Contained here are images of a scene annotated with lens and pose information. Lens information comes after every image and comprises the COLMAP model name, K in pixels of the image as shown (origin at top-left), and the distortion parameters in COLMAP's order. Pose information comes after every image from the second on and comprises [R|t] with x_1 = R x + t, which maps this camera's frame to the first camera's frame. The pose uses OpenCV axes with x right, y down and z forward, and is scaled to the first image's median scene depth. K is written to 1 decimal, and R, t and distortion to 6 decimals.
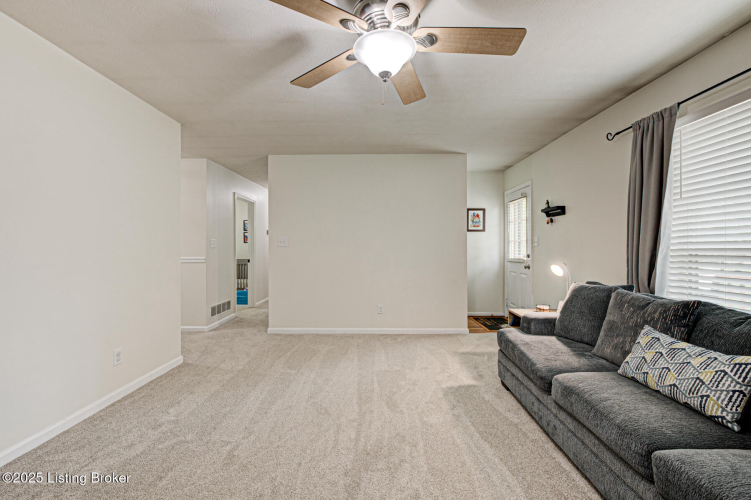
lens RADIAL K [[319.6, 0, 377.3], [0, 319.6, 251.7], [0, 0, 1]] dist [-0.004017, 0.000032]
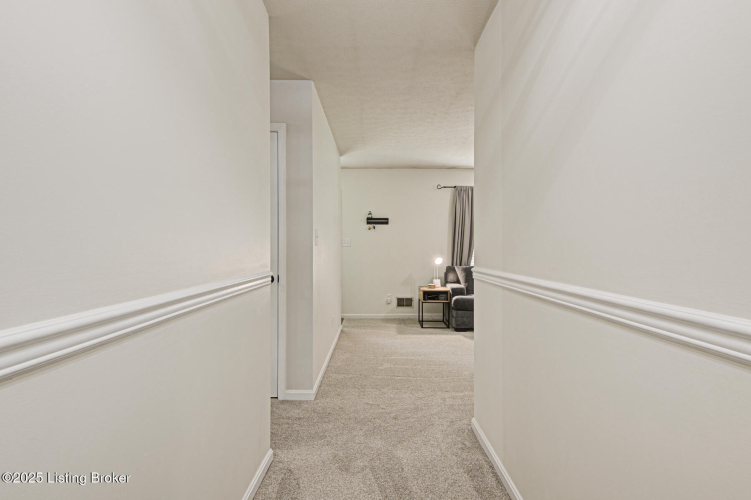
lens RADIAL K [[426.2, 0, 375.4], [0, 426.2, 248.9], [0, 0, 1]] dist [0.006962, 0.002619]
pose [[-0.011203, -0.004170, 0.999929, -1.305038], [0.013092, 0.999905, 0.004317, -0.015602], [-0.999852, 0.013140, -0.011147, 1.061590]]
